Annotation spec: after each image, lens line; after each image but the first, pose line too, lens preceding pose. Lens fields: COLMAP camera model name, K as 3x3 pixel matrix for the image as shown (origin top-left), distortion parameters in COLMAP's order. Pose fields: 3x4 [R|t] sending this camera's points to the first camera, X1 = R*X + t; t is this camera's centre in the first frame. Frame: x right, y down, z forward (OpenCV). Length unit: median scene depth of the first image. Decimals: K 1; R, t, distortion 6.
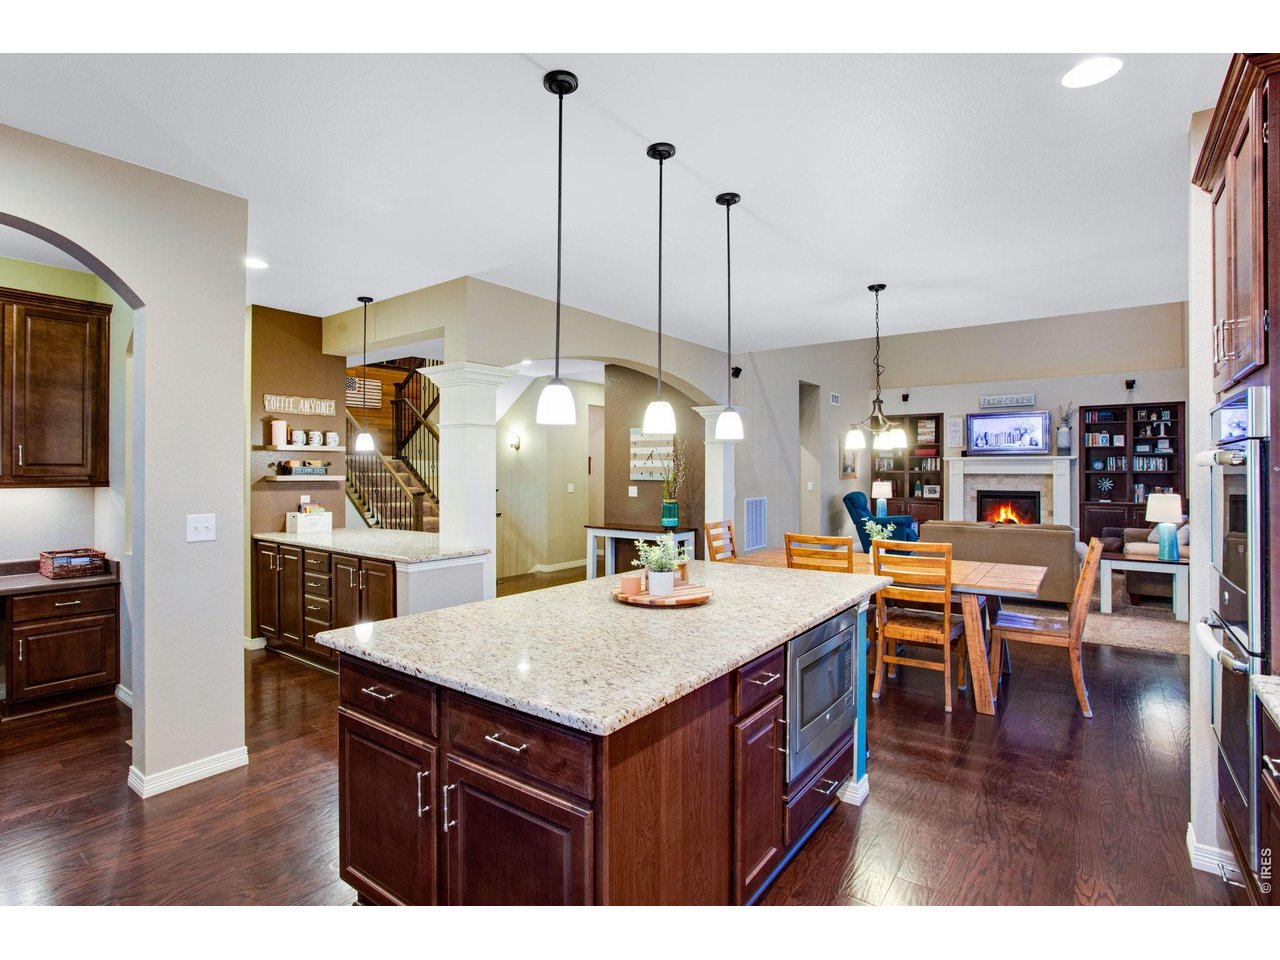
lens RADIAL K [[642.7, 0, 619.7], [0, 642.7, 469.9], [0, 0, 1]] dist [0.001648, 0.000711]
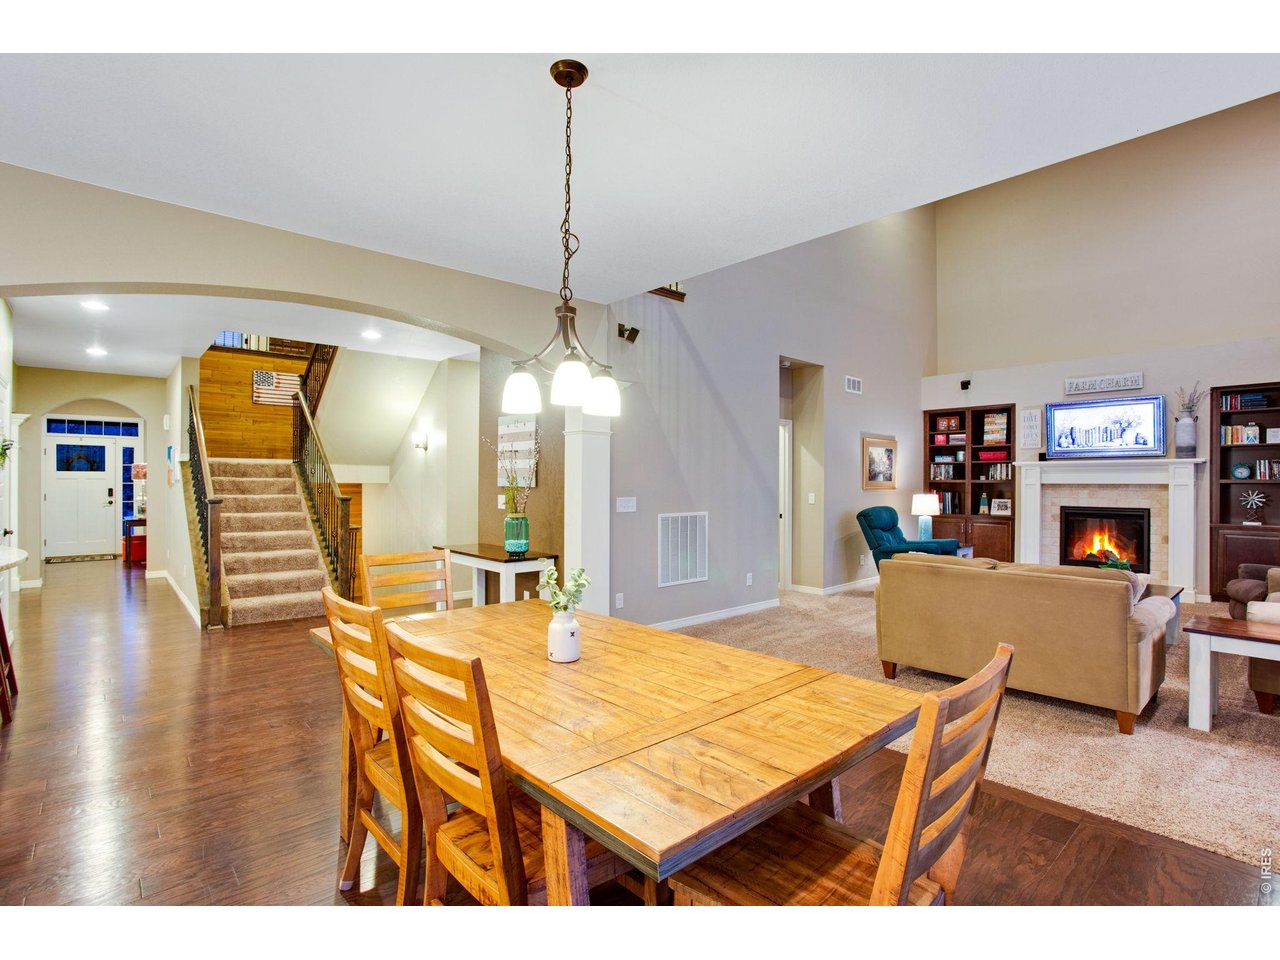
lens RADIAL K [[613.0, 0, 657.3], [0, 613.0, 482.1], [0, 0, 1]] dist [-0.004225, -0.000293]
pose [[0.986239, 0.004522, -0.165262, 0.230254], [-0.004846, 0.999987, -0.001558, 0.007993], [0.165253, 0.002337, 0.986248, 0.244823]]
